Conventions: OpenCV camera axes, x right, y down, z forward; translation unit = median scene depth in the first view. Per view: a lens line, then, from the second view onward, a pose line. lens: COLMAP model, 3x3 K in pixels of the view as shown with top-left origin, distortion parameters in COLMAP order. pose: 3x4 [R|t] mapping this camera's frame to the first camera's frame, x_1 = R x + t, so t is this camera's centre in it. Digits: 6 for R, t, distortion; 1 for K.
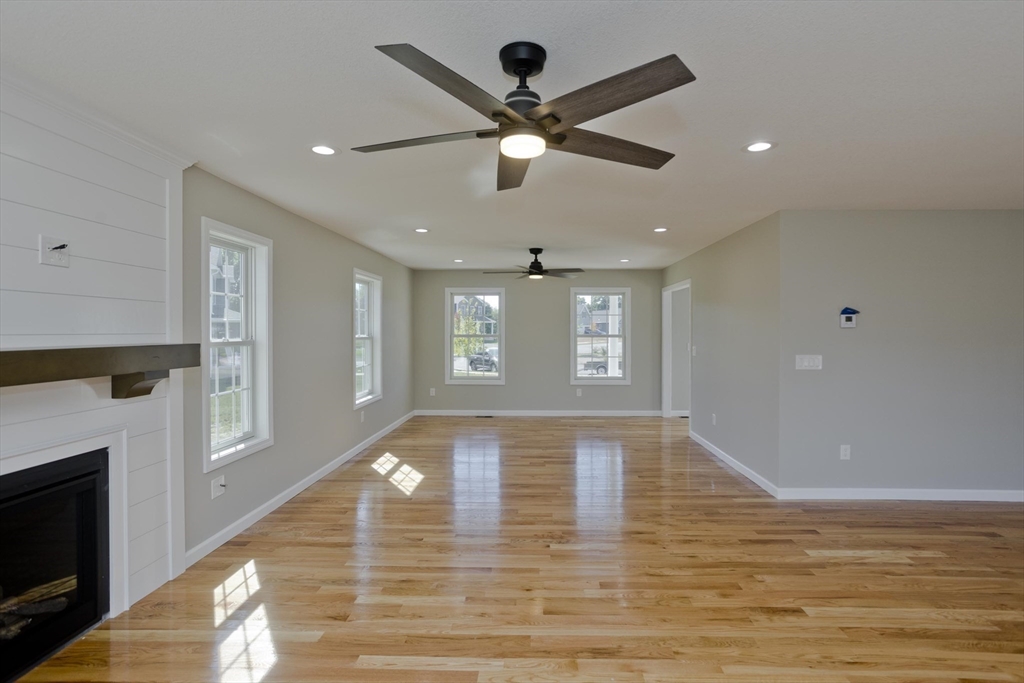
lens RADIAL K [[491.7, 0, 522.9], [0, 491.7, 340.5], [0, 0, 1]] dist [-0.049731, 0.034435]
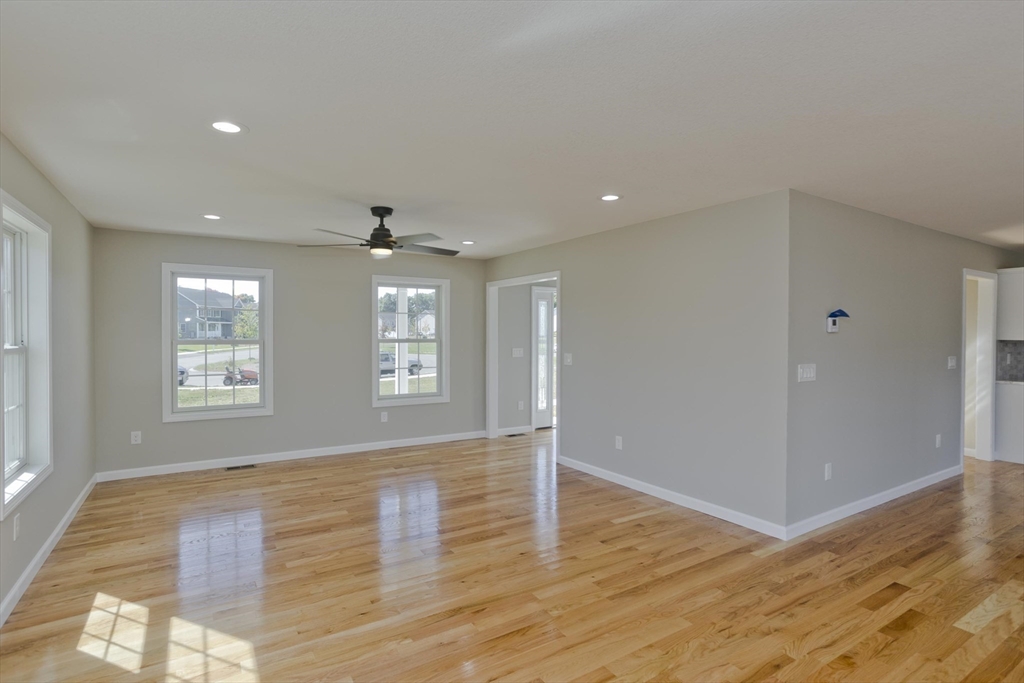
lens RADIAL K [[505.0, 0, 523.5], [0, 505.0, 340.7], [0, 0, 1]] dist [-0.055357, 0.034736]
pose [[0.824064, -0.008639, 0.566431, -0.318813], [0.010288, 0.999947, 0.000282, -0.016760], [-0.566403, 0.005595, 0.824109, 0.569629]]
